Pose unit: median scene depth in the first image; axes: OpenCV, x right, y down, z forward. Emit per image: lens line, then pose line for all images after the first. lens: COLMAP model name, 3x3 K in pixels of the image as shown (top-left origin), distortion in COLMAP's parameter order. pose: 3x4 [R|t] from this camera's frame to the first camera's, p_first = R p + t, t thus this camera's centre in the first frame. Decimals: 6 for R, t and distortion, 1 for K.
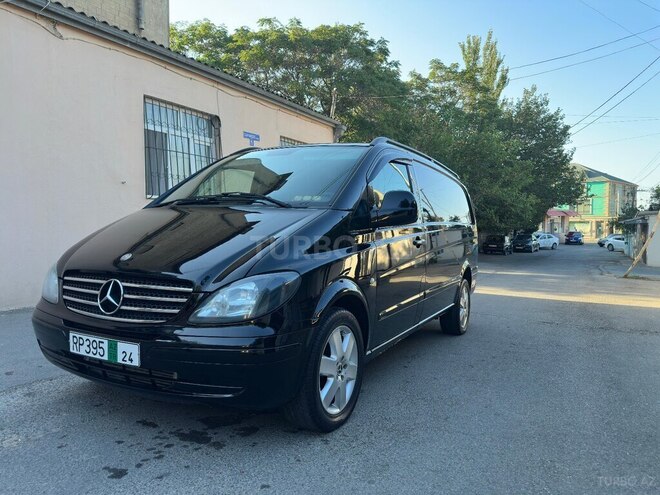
lens RADIAL K [[469.1, 0, 335.7], [0, 469.1, 256.6], [0, 0, 1]] dist [0.054922, -0.061939]
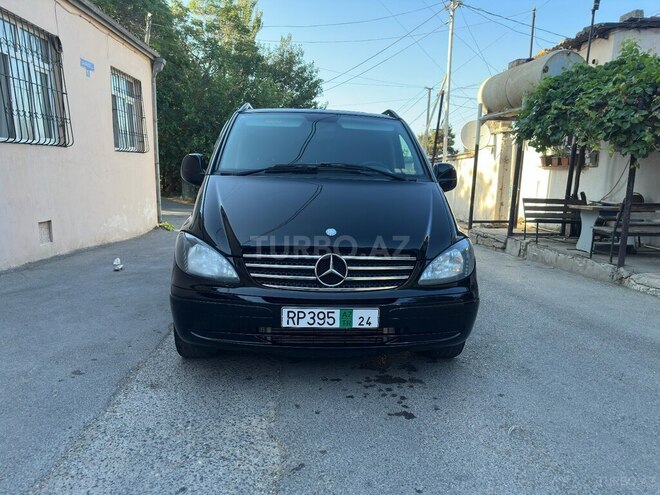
lens RADIAL K [[469.1, 0, 335.7], [0, 469.1, 256.6], [0, 0, 1]] dist [0.054922, -0.061939]
pose [[0.844375, -0.082971, 0.529290, -0.309988], [0.015416, 0.991289, 0.130801, -0.025431], [-0.535532, -0.102286, 0.838298, 0.032796]]
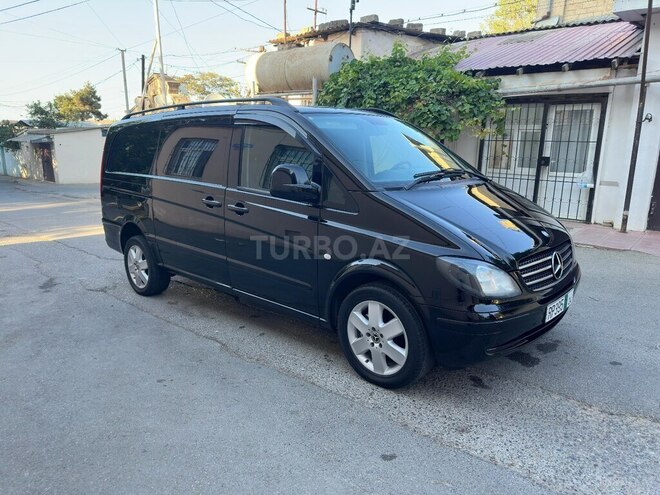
lens RADIAL K [[470.5, 0, 327.1], [0, 470.5, 251.0], [0, 0, 1]] dist [0.024591, -0.028953]
pose [[0.269349, -0.230468, 0.935059, -0.548650], [0.059788, 0.973071, 0.222615, -0.086203], [-0.961185, -0.004056, 0.275875, 0.386802]]
